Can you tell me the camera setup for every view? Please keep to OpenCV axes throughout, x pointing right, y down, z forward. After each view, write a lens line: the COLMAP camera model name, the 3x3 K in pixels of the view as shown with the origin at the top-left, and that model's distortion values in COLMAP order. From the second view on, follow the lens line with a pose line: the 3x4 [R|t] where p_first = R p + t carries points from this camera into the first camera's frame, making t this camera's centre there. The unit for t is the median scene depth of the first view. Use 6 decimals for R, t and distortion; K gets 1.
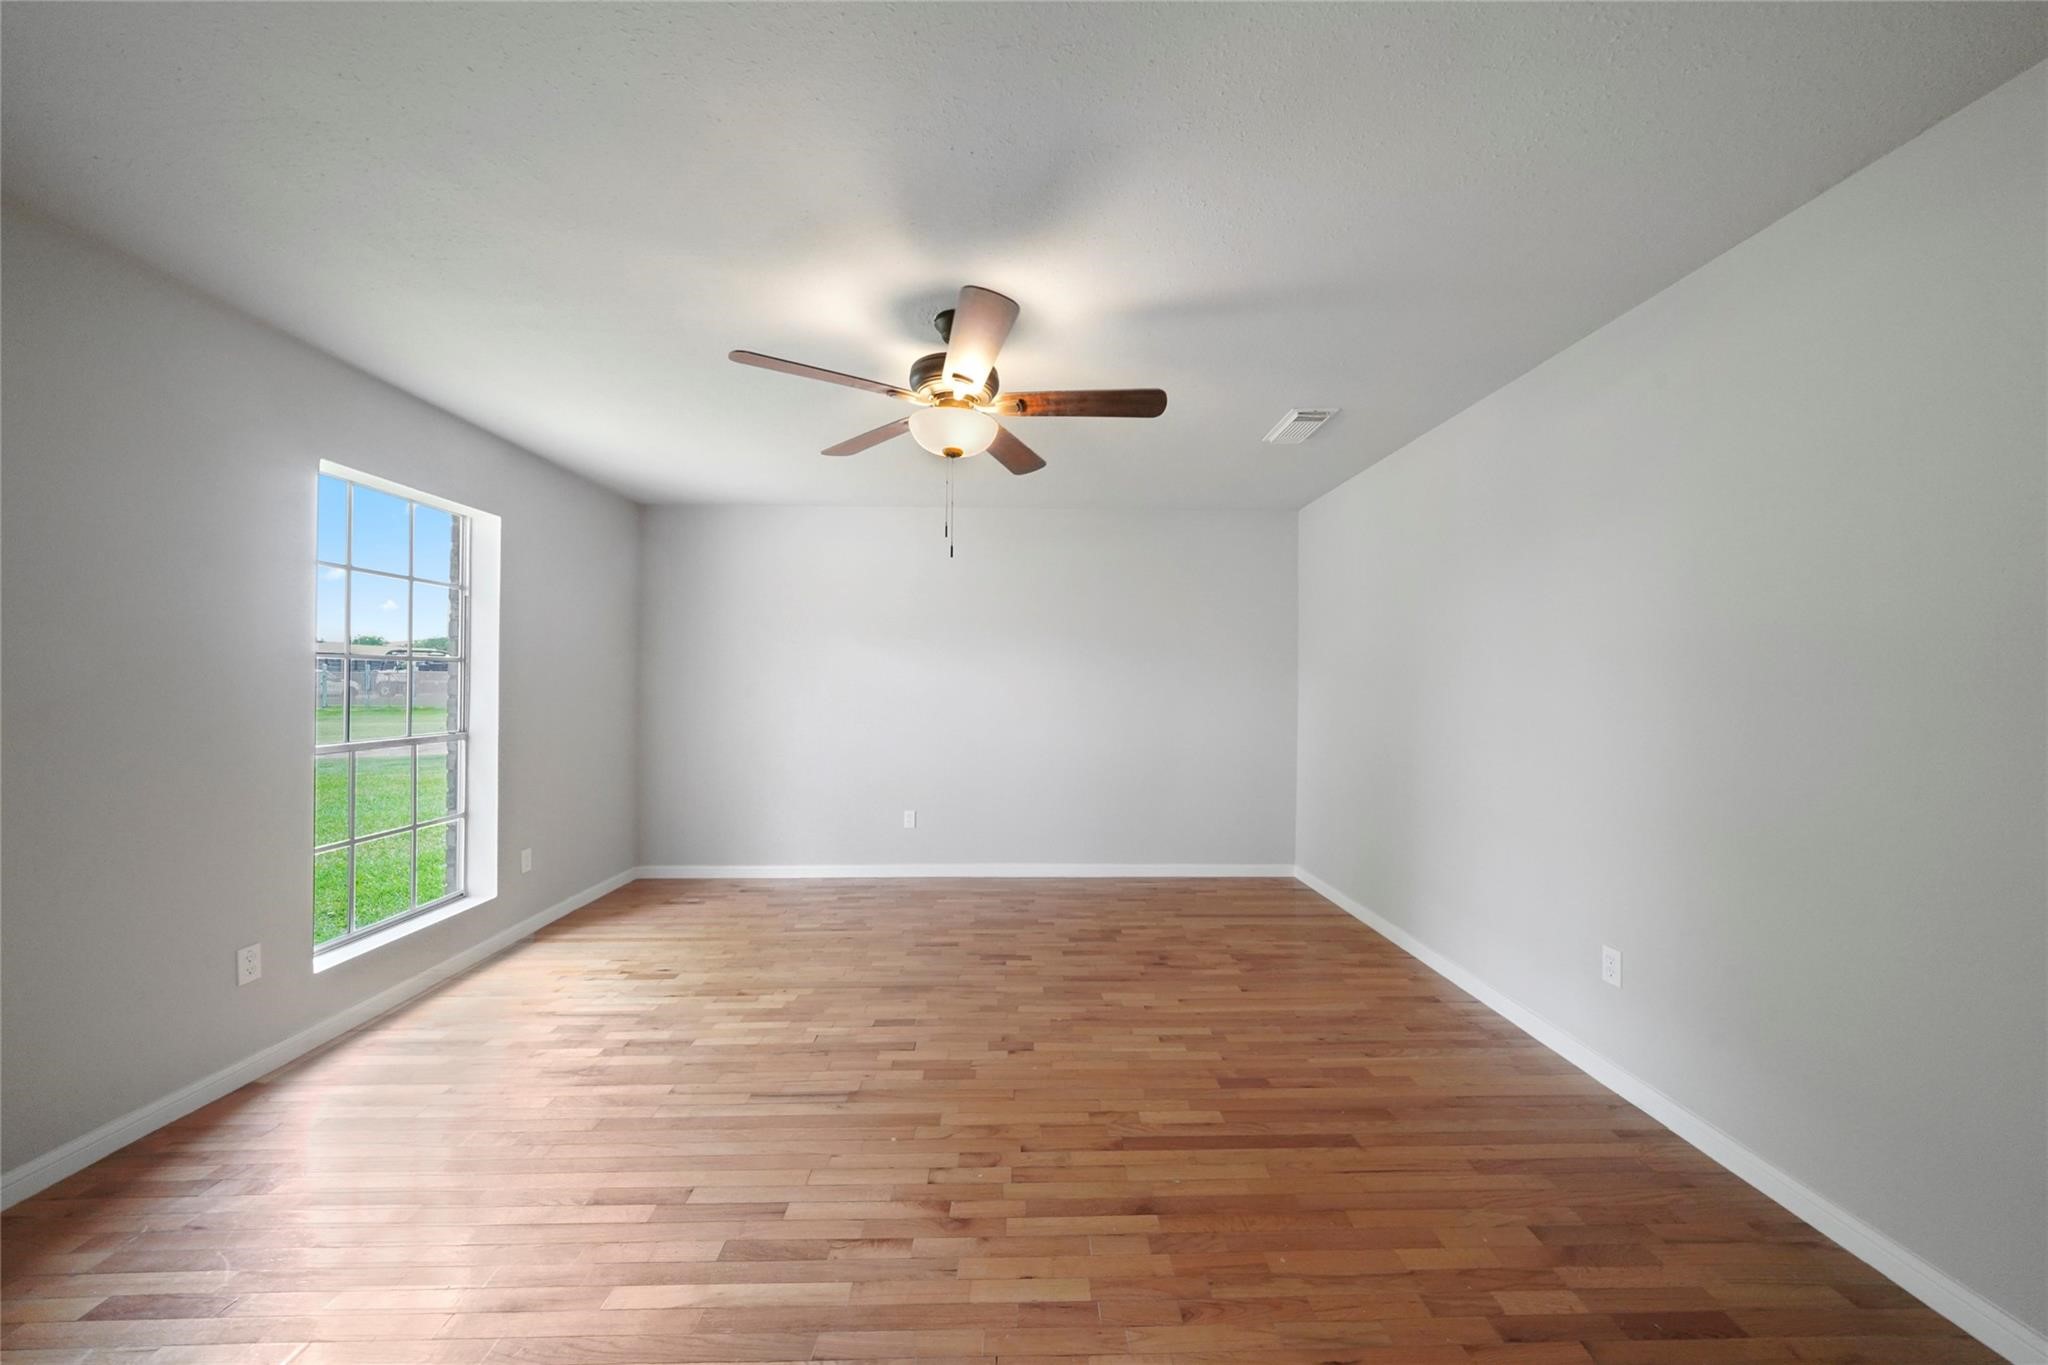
lens RADIAL K [[703.0, 0, 1029.9], [0, 703.0, 691.0], [0, 0, 1]] dist [-0.006513, -0.000055]
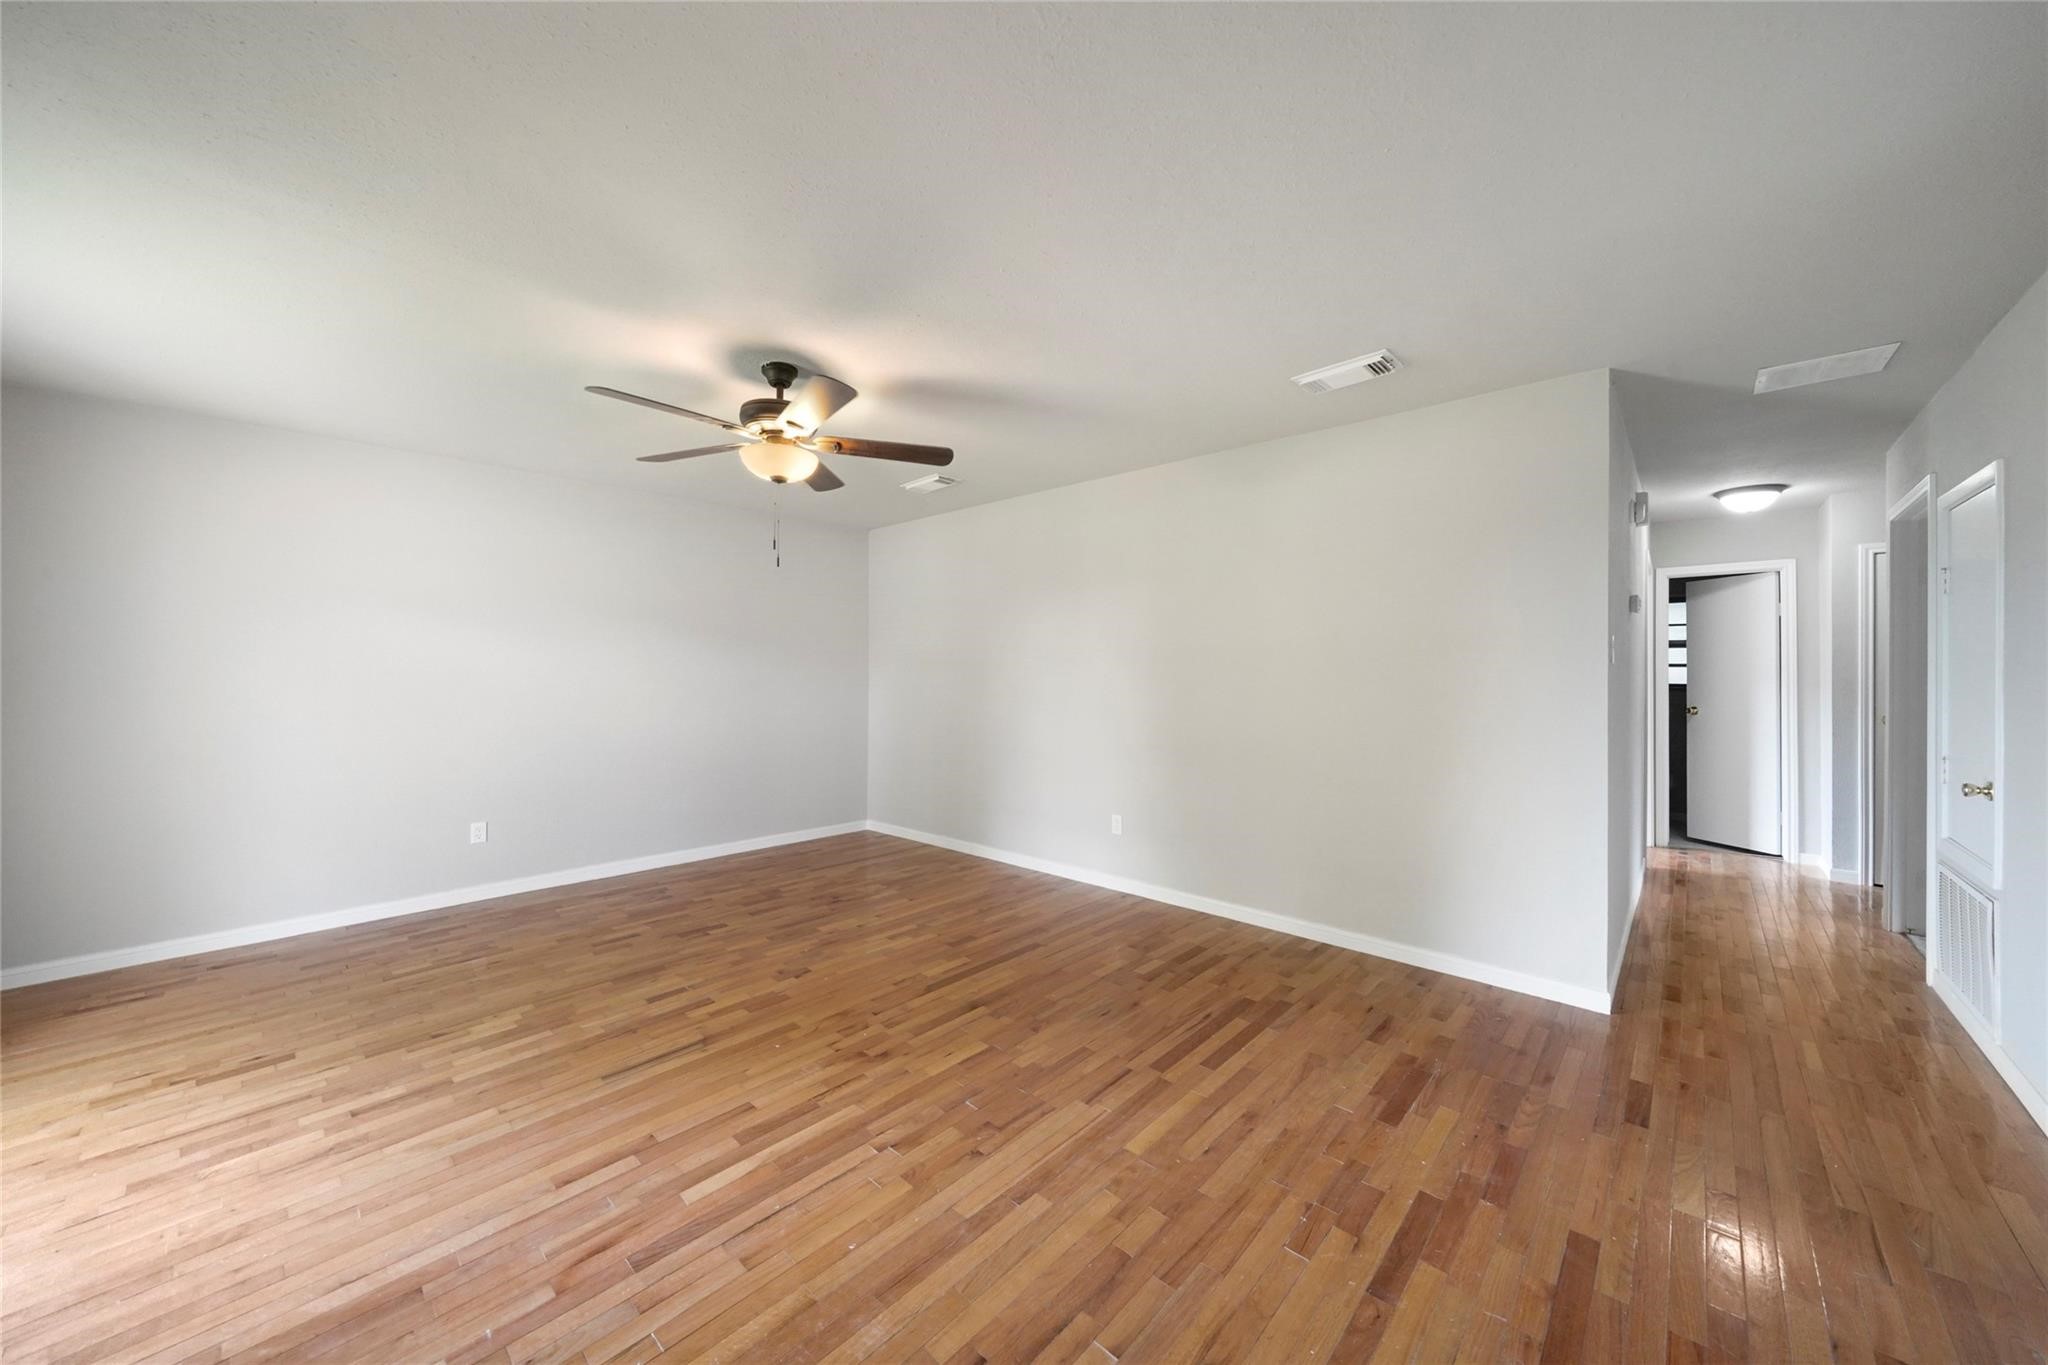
lens RADIAL K [[724.4, 0, 1027.9], [0, 724.4, 674.1], [0, 0, 1]] dist [-0.002130, -0.000085]
pose [[0.698759, -0.004562, 0.715342, -0.608052], [0.008823, 0.999959, -0.002241, 0.000139], [-0.715303, 0.007877, 0.698770, -0.150264]]
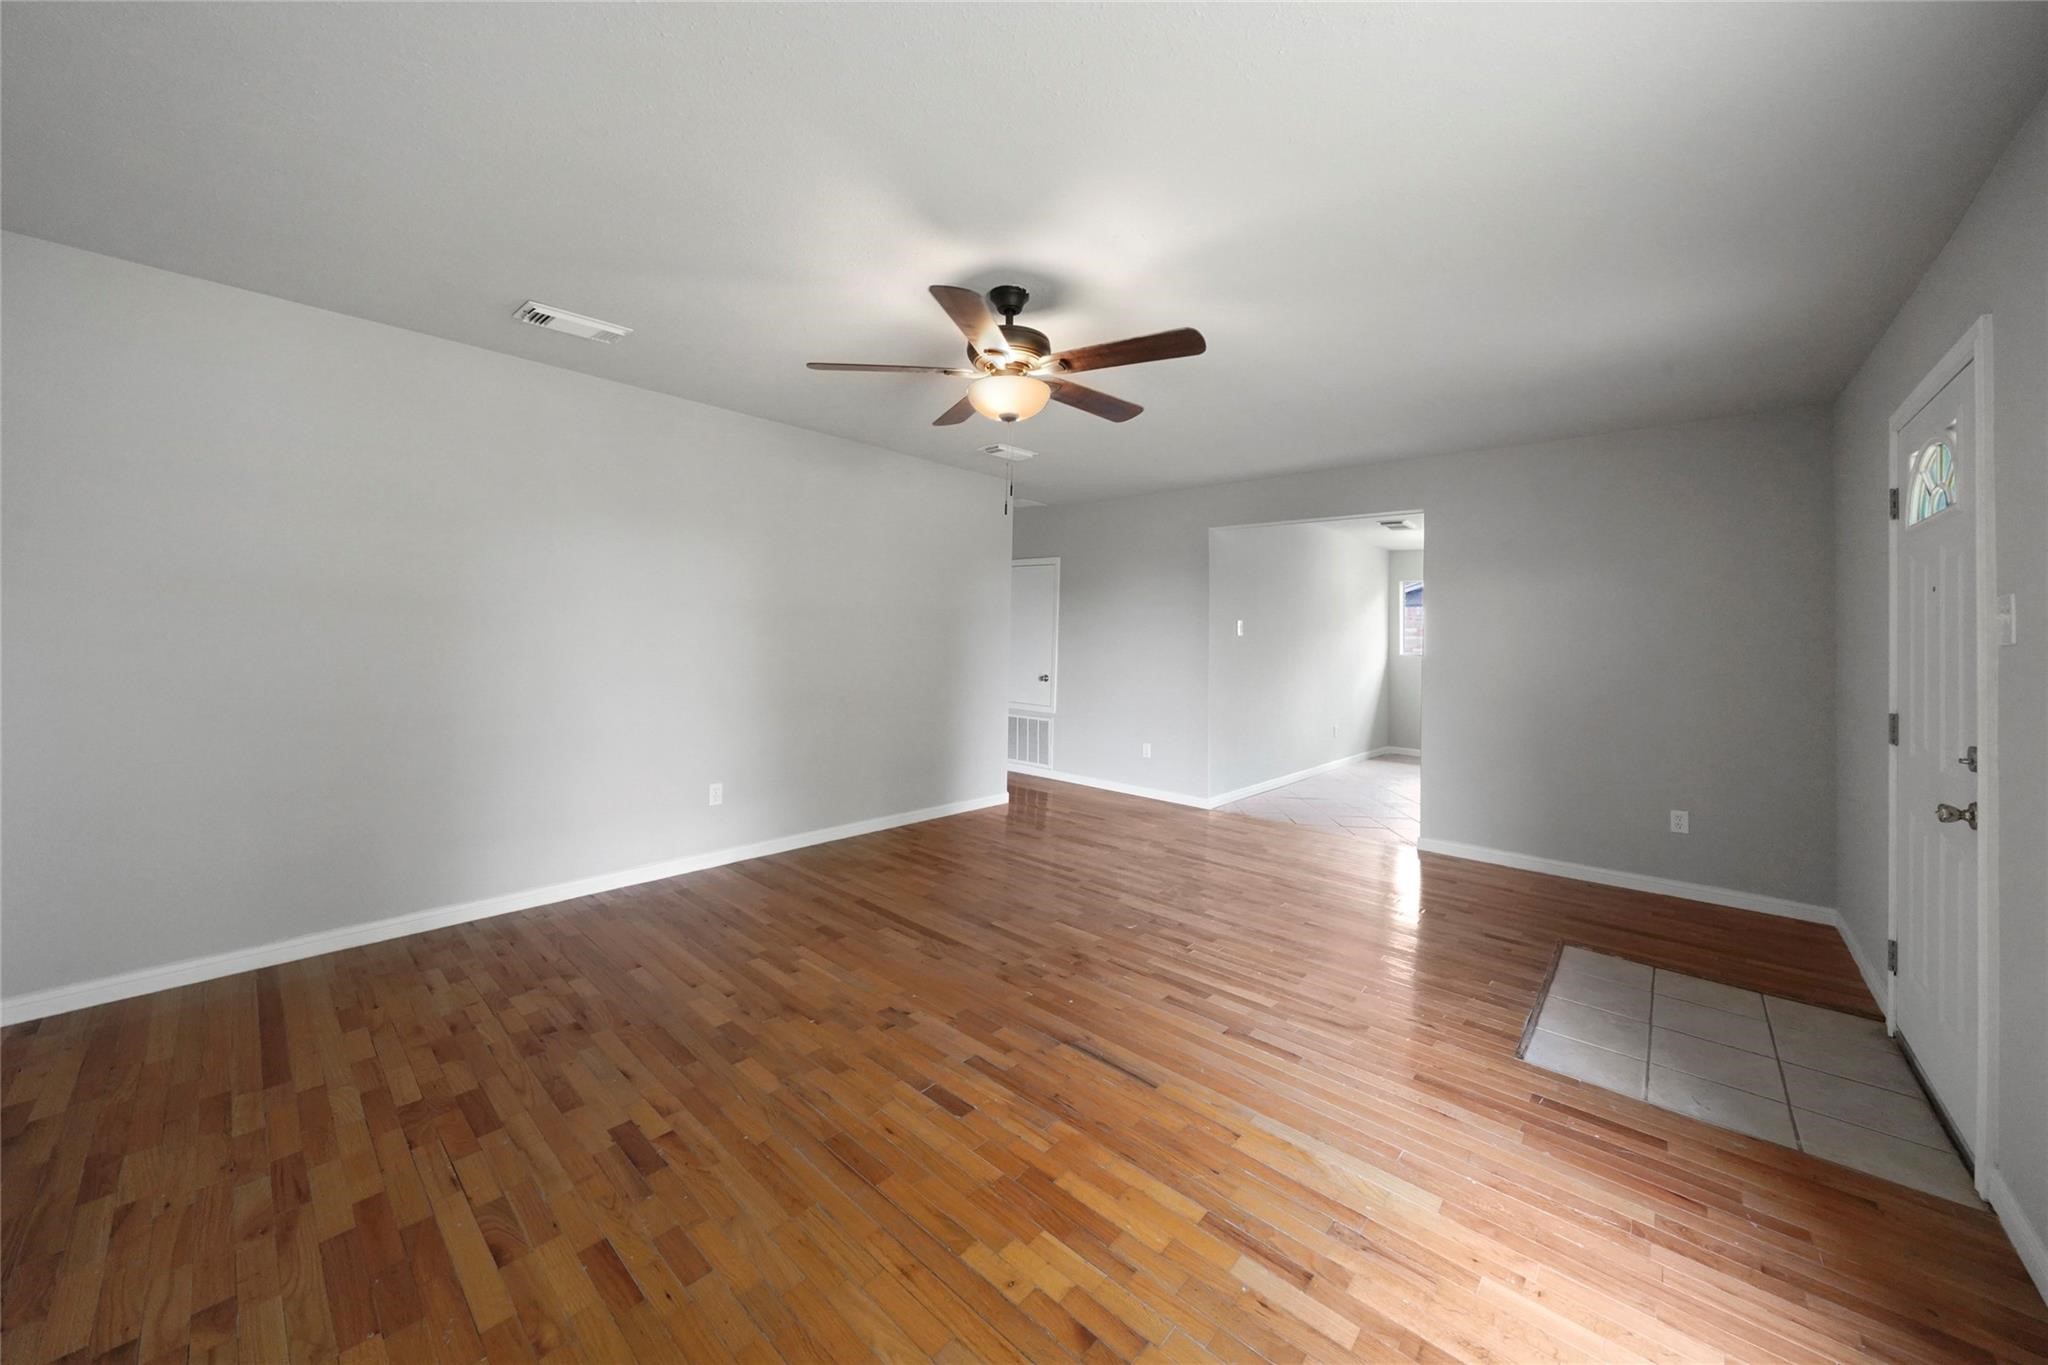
lens RADIAL K [[736.0, 0, 1018.3], [0, 736.0, 624.3], [0, 0, 1]] dist [-0.002350, -0.000136]
pose [[-0.721333, -0.012314, 0.692479, -0.786901], [-0.021310, 0.999763, -0.004419, -0.014708], [-0.692261, -0.017945, -0.721424, 1.554809]]
